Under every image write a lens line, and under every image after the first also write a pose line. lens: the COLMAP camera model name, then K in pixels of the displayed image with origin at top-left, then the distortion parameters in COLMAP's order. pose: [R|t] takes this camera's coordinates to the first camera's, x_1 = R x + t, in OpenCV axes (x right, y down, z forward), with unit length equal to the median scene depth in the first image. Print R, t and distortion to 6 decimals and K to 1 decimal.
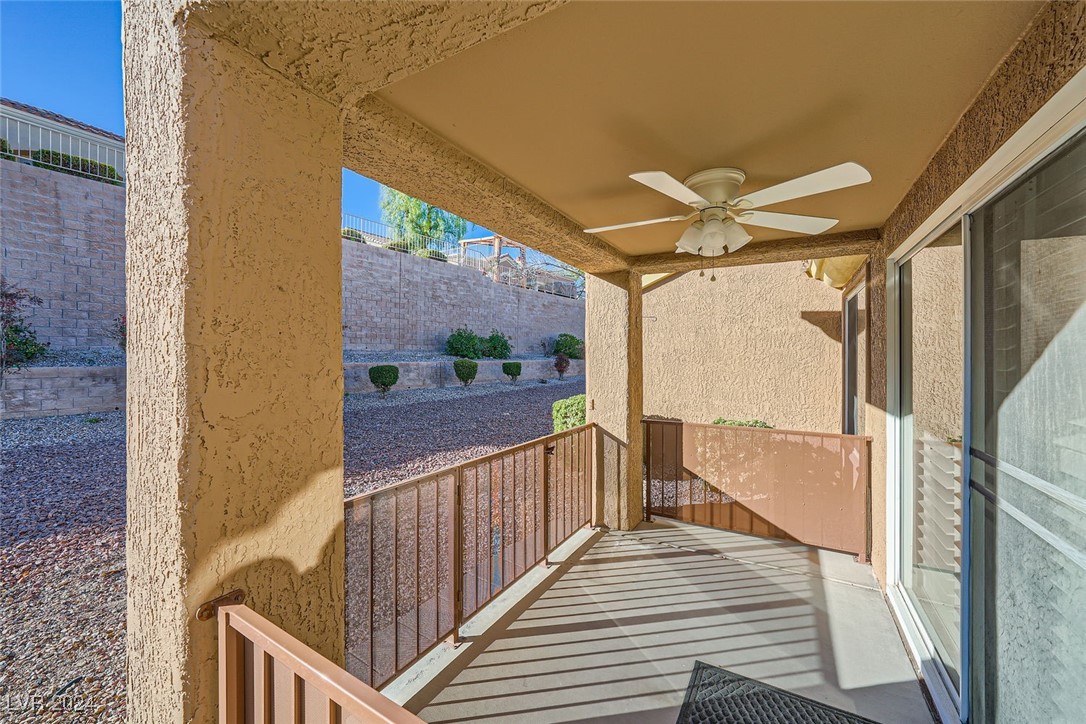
lens RADIAL K [[422.2, 0, 539.6], [0, 422.2, 356.7], [0, 0, 1]] dist [-0.012126, -0.000056]
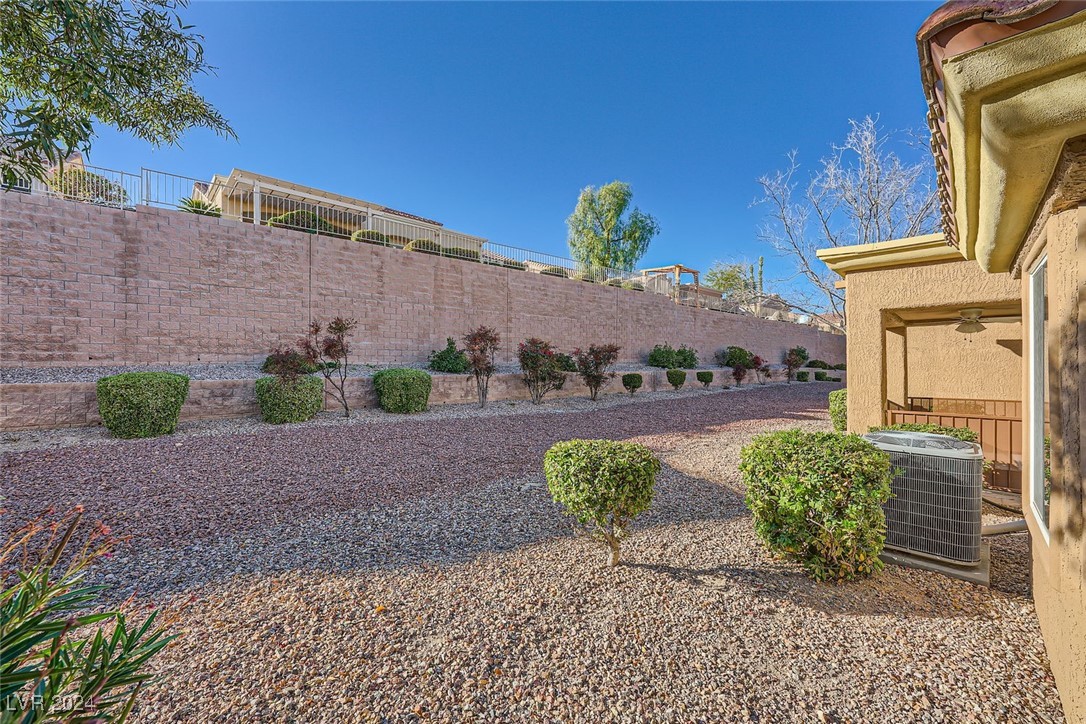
lens RADIAL K [[422.2, 0, 550.7], [0, 422.2, 363.2], [0, 0, 1]] dist [-0.012126, -0.000056]
pose [[0.969895, -0.008853, -0.243362, -0.213871], [0.006375, 0.999920, -0.010967, -0.000296], [0.243440, 0.009085, 0.969873, -0.320350]]
